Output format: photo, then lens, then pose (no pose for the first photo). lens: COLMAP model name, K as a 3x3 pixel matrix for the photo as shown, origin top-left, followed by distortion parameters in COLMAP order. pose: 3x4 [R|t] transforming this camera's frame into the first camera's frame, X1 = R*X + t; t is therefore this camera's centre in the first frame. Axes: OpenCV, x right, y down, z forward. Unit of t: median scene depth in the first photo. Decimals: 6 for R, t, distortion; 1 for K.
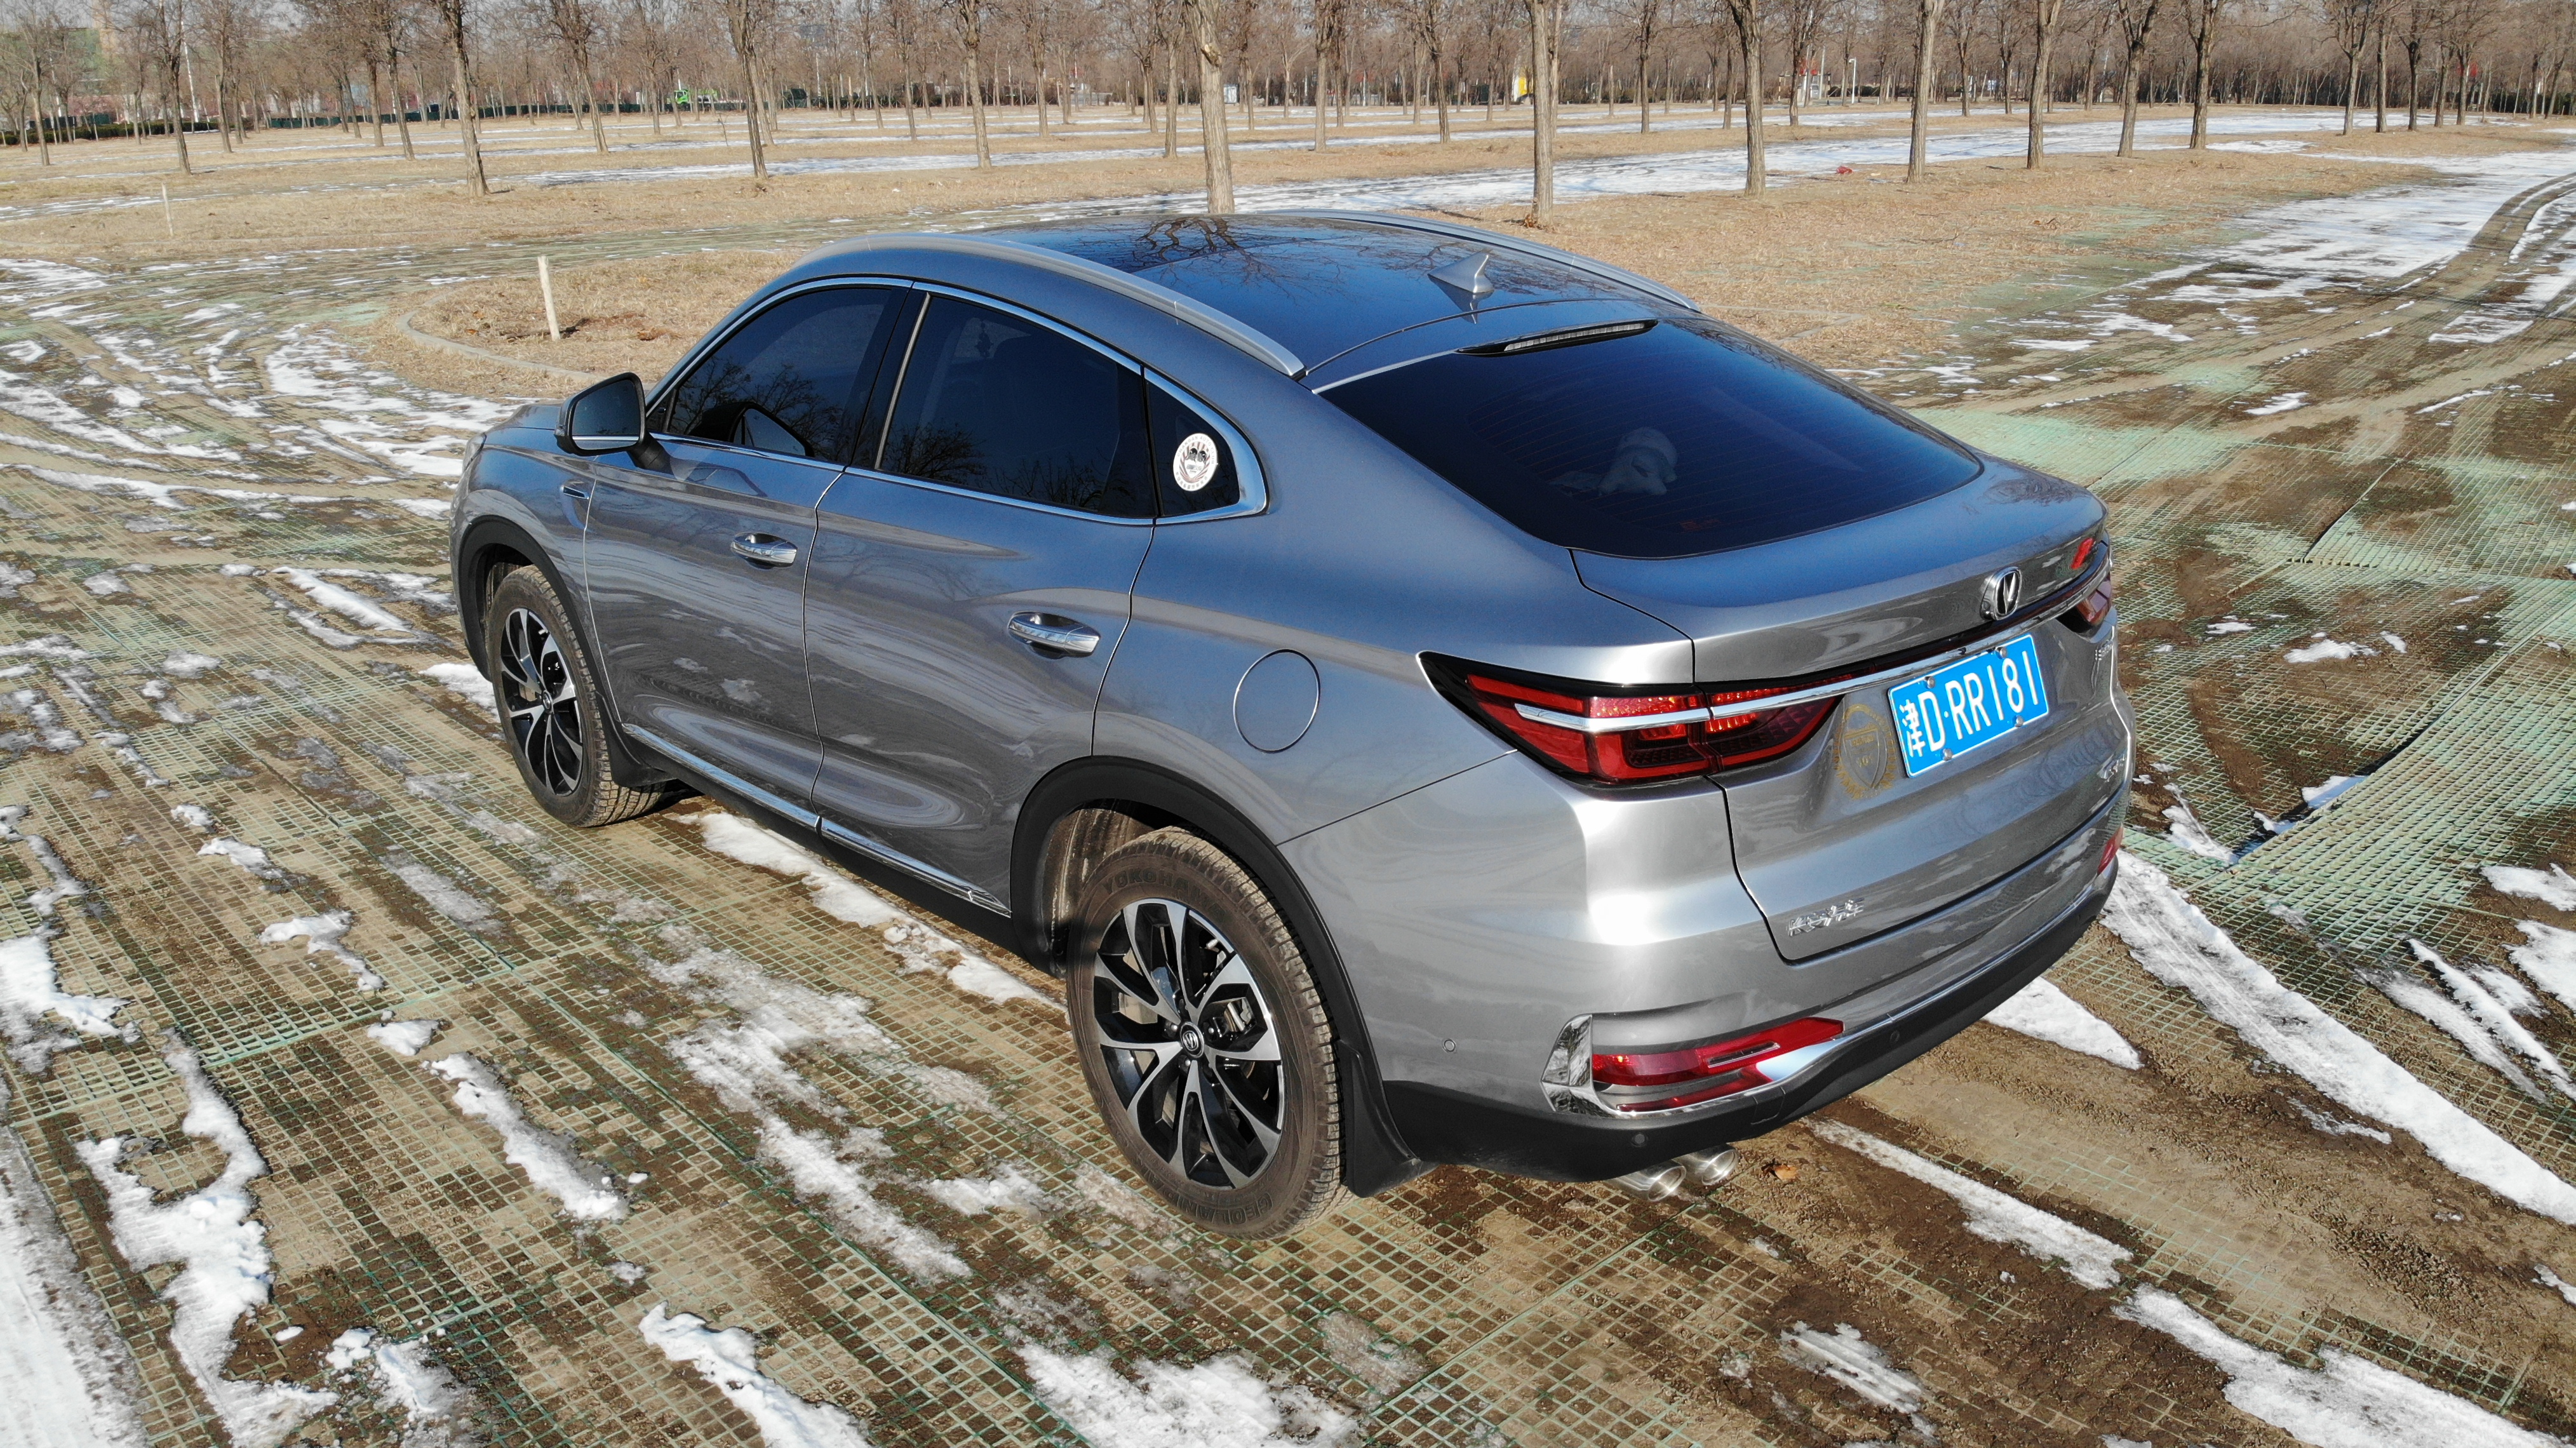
lens RADIAL K [[1896.3, 0, 1270.1], [0, 1896.3, 719.3], [0, 0, 1]] dist [0.054958, -0.186462]
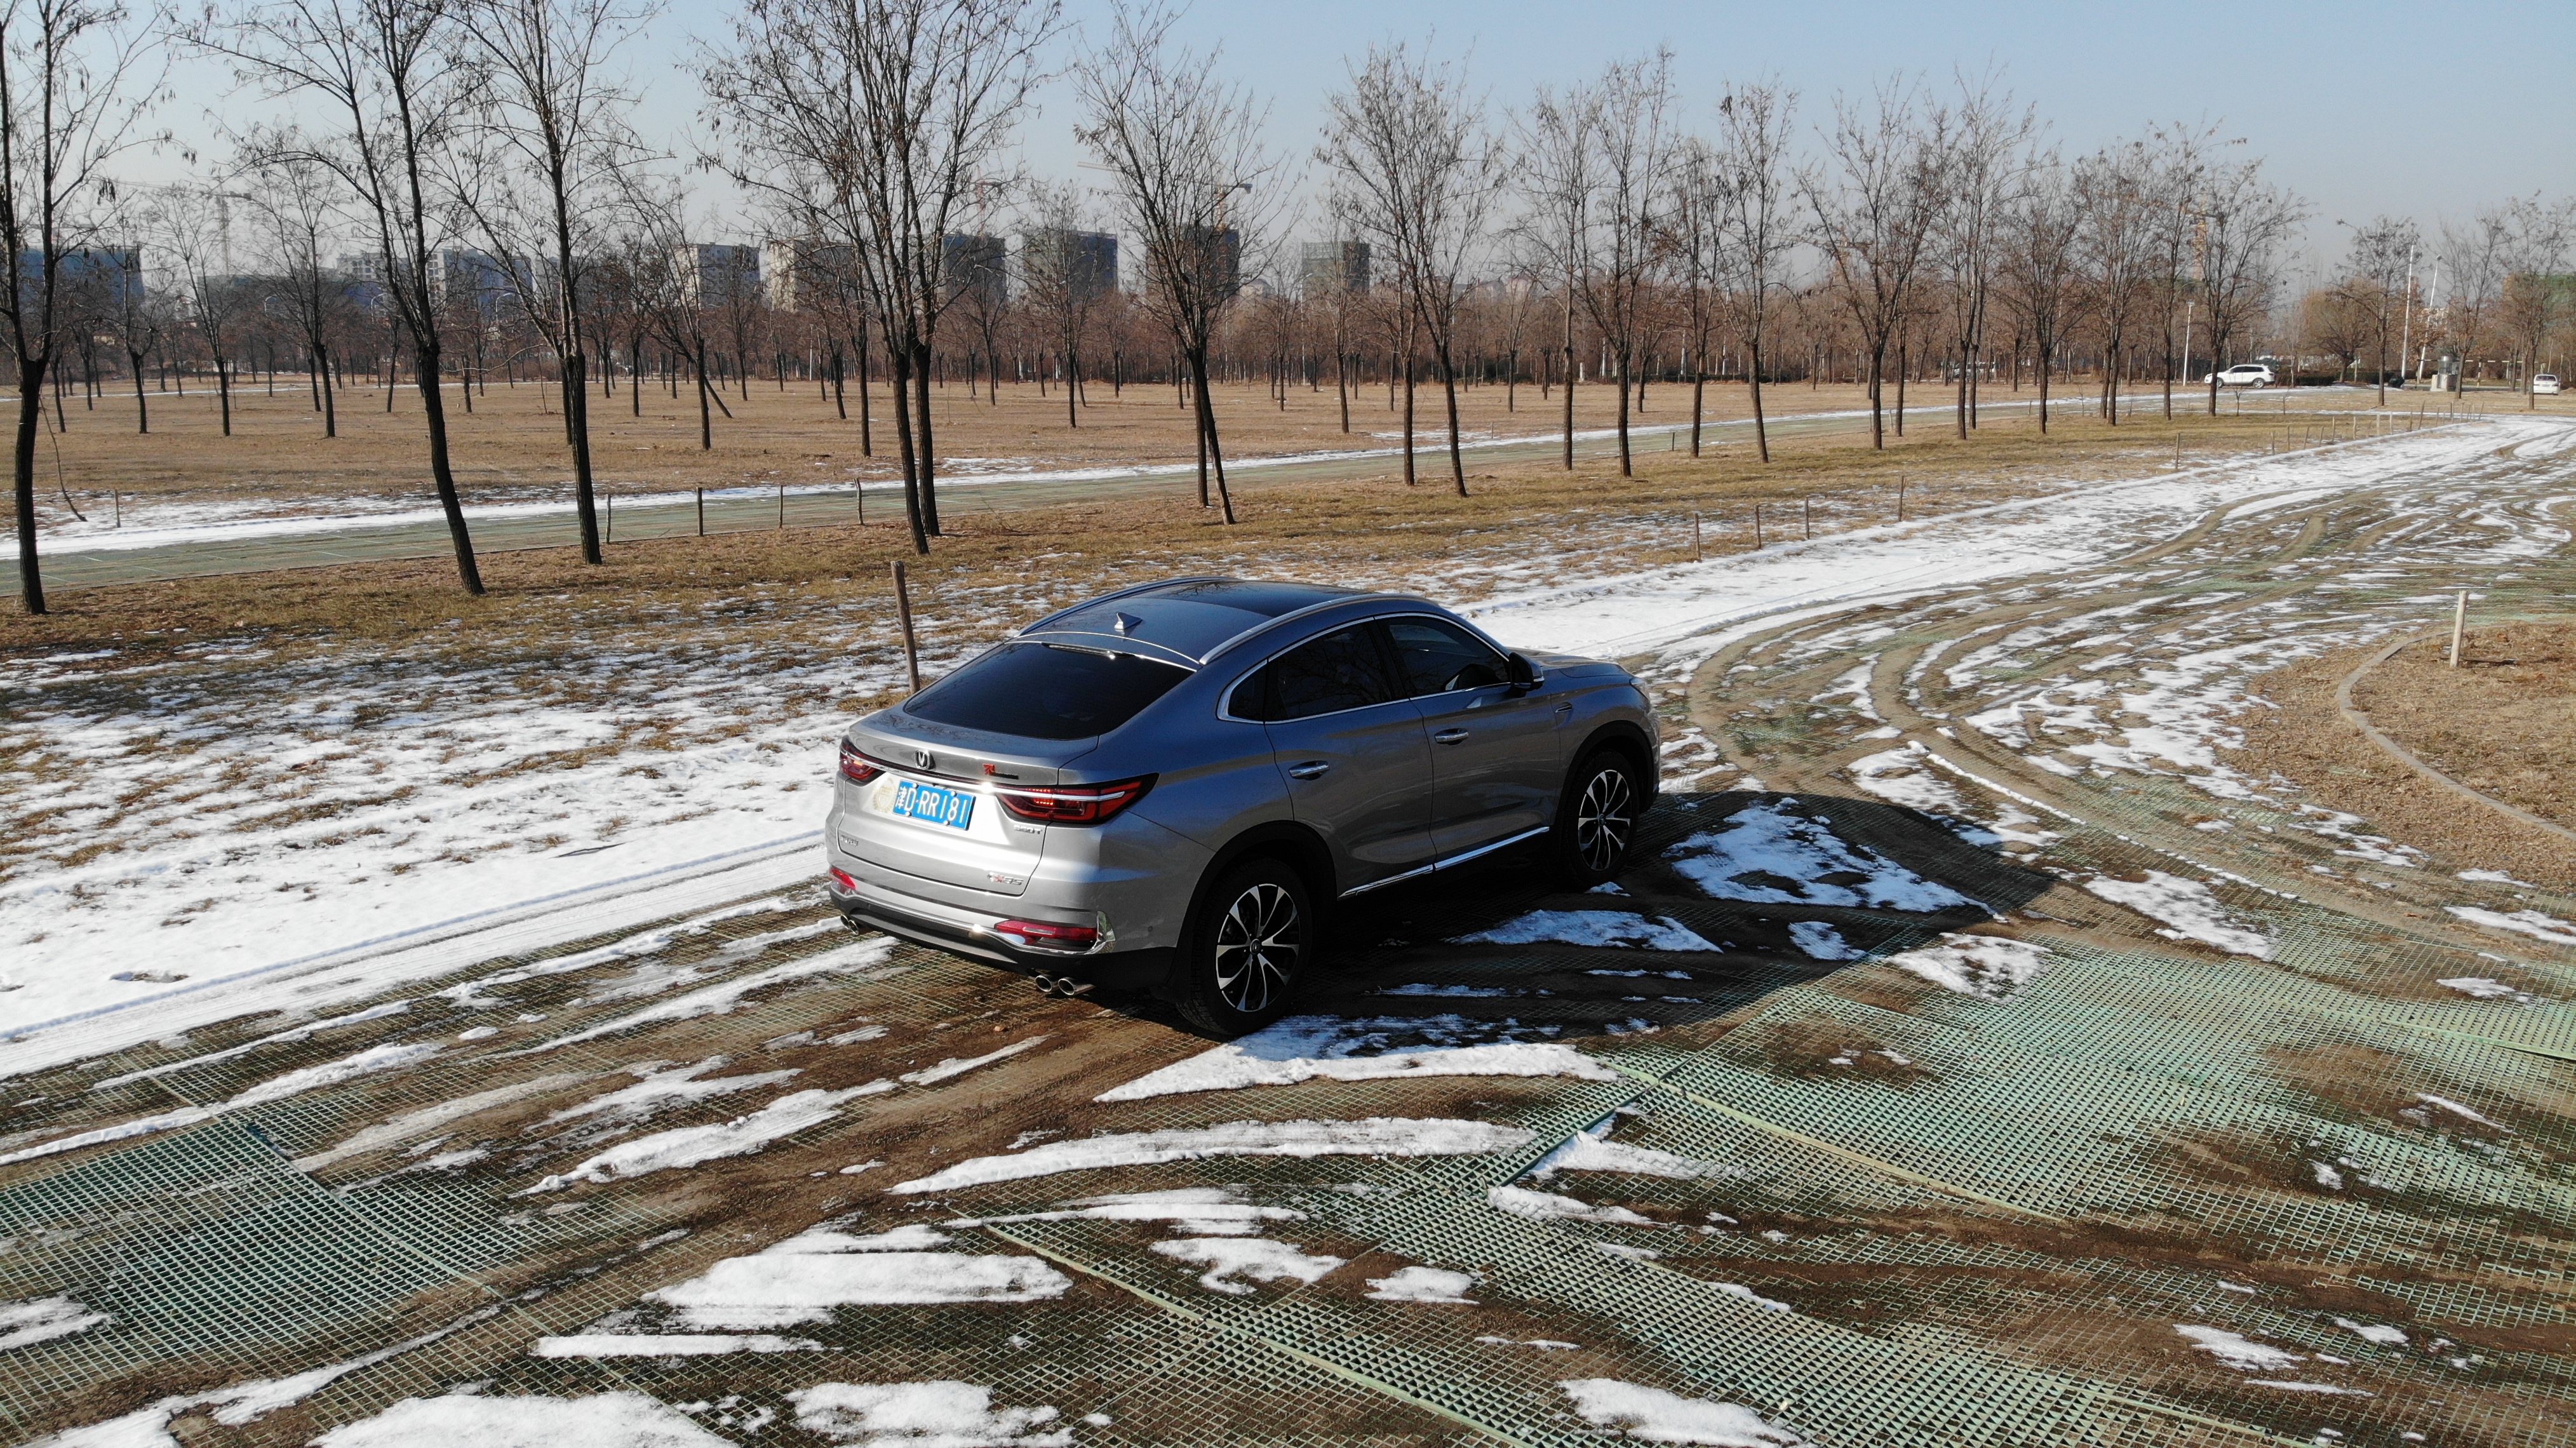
lens RADIAL K [[1882.6, 0, 1284.8], [0, 1882.6, 716.5], [0, 0, 1]] dist [0.073271, -0.194926]
pose [[0.131672, 0.201766, -0.970543, 2.480584], [-0.313822, 0.937194, 0.152258, -0.563265], [0.940307, 0.284530, 0.186721, 0.848176]]
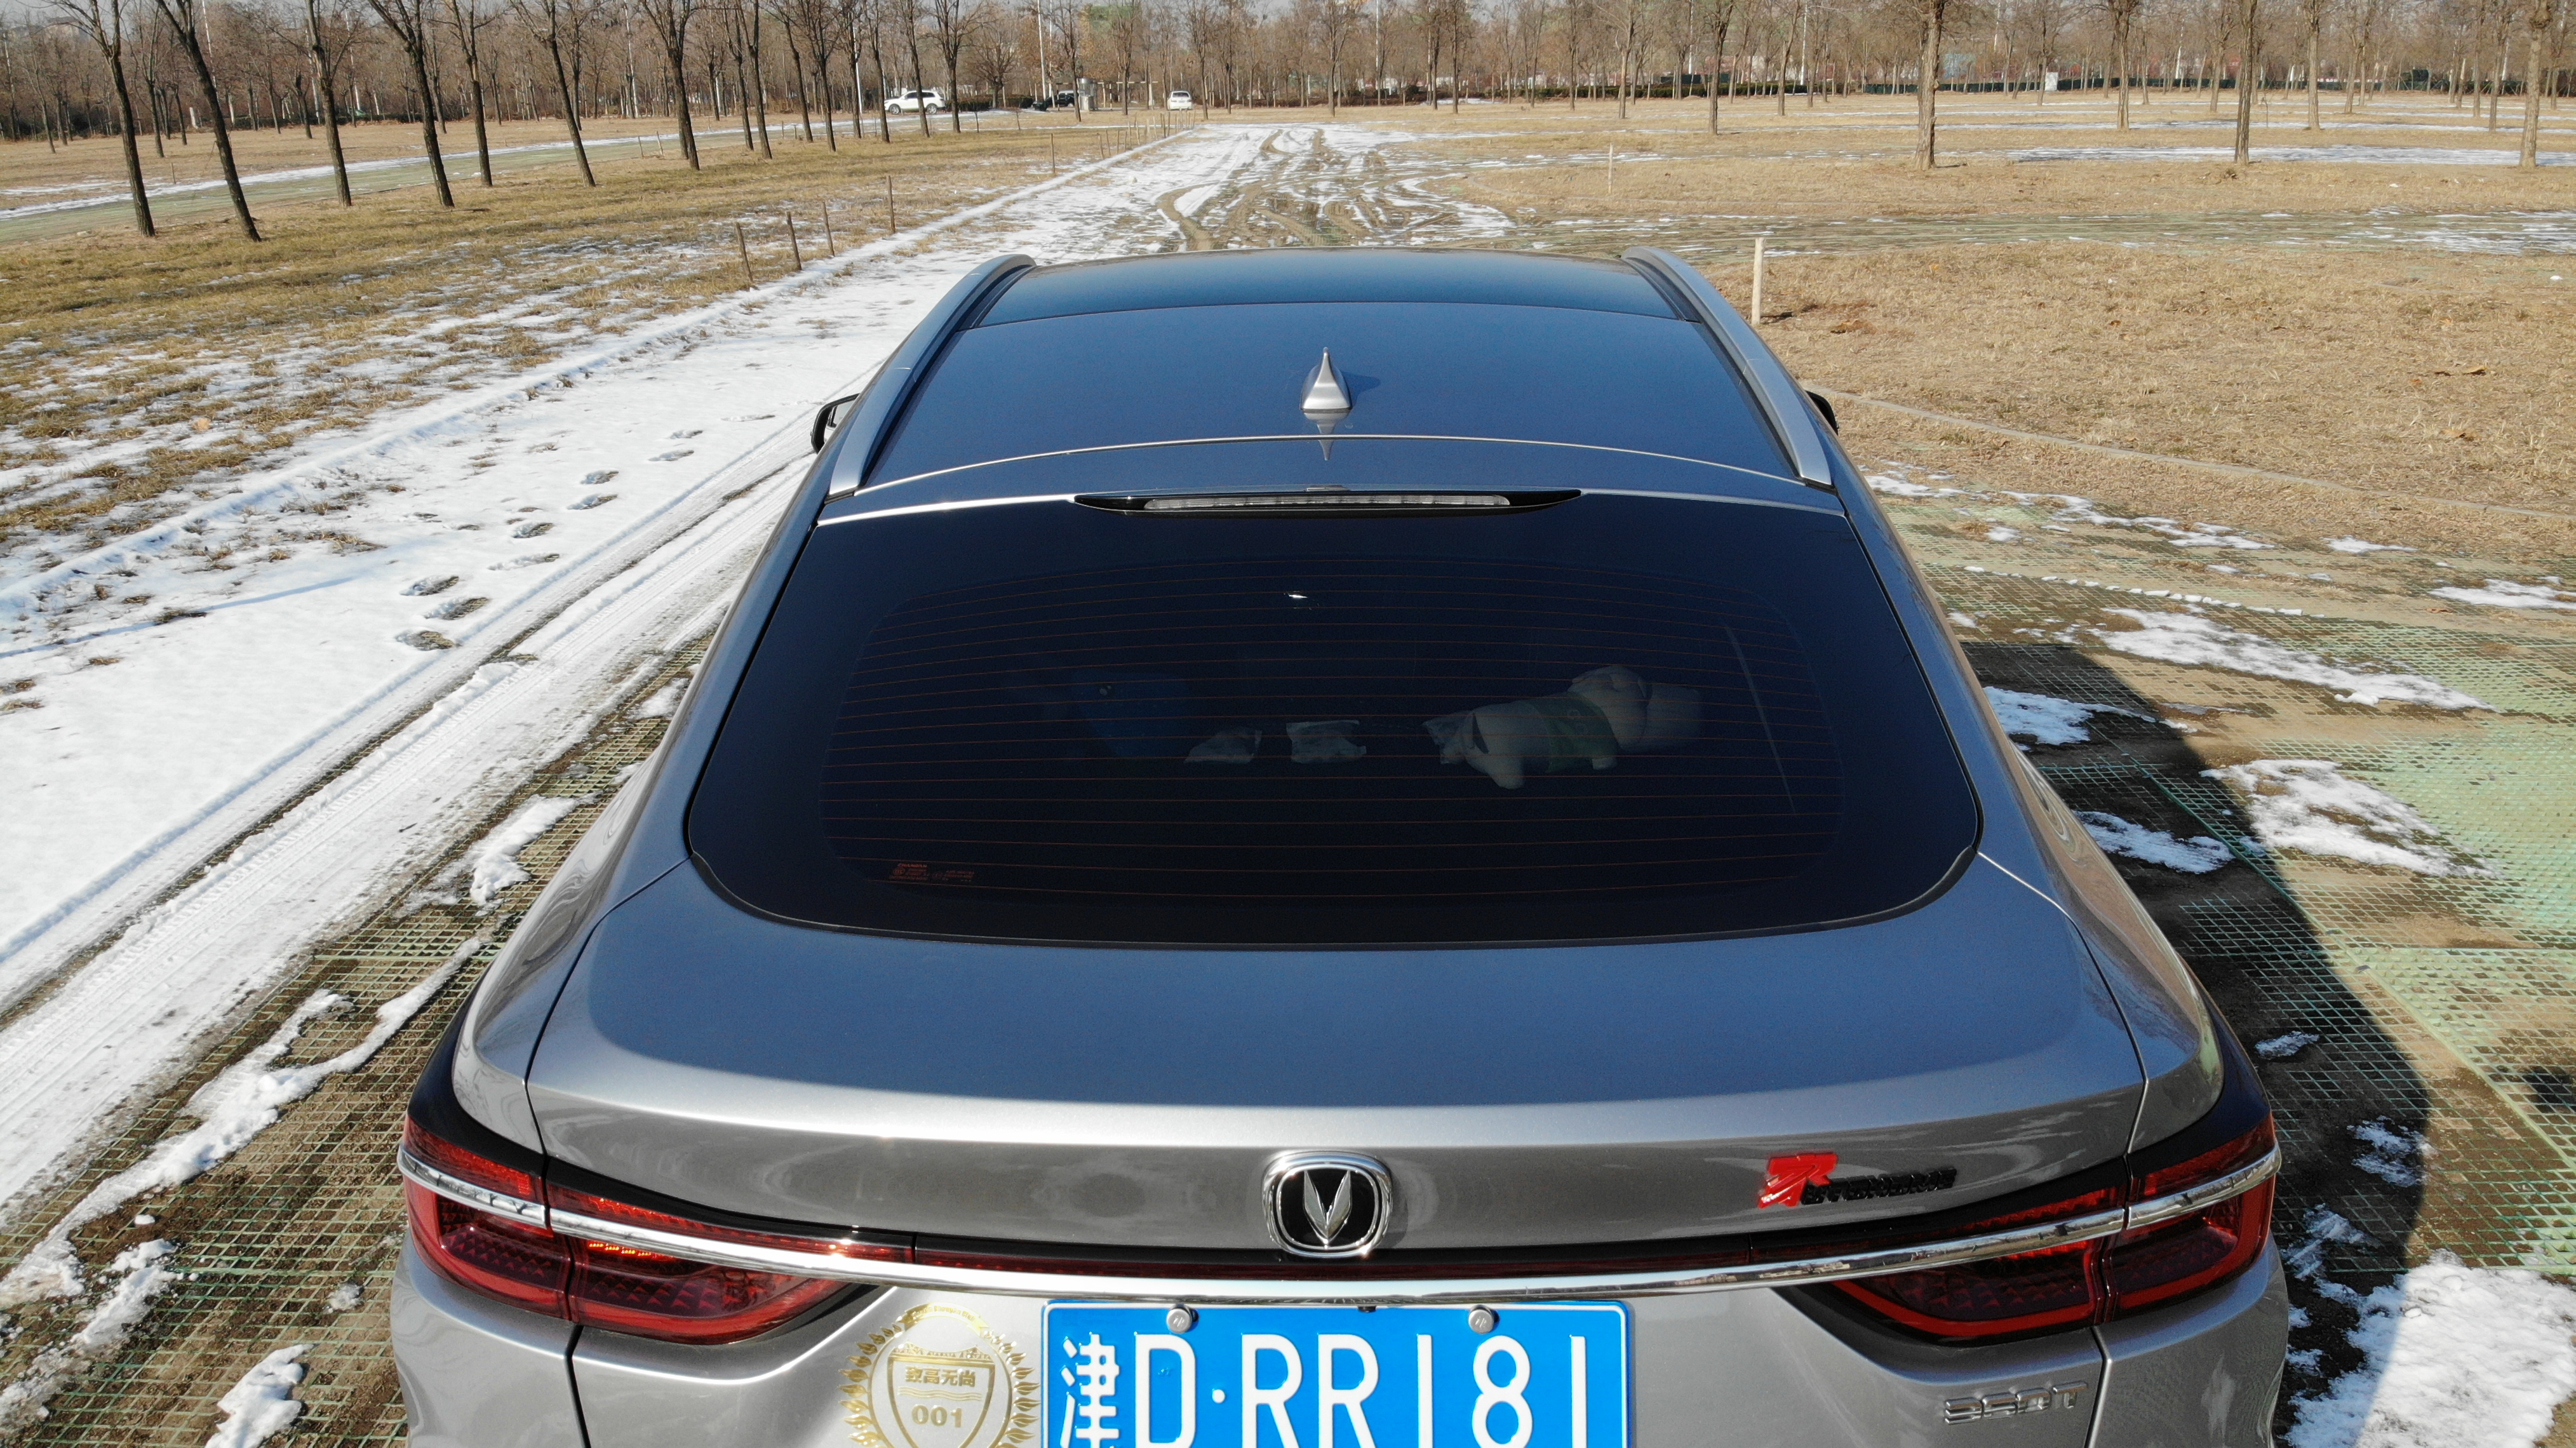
lens RADIAL K [[1882.6, 0, 1284.8], [0, 1882.6, 716.5], [0, 0, 1]] dist [0.073271, -0.194926]
pose [[0.718915, 0.224919, -0.657702, 0.569679], [-0.215887, 0.971658, 0.096305, -0.194984], [0.660722, 0.072754, 0.747096, 0.563090]]
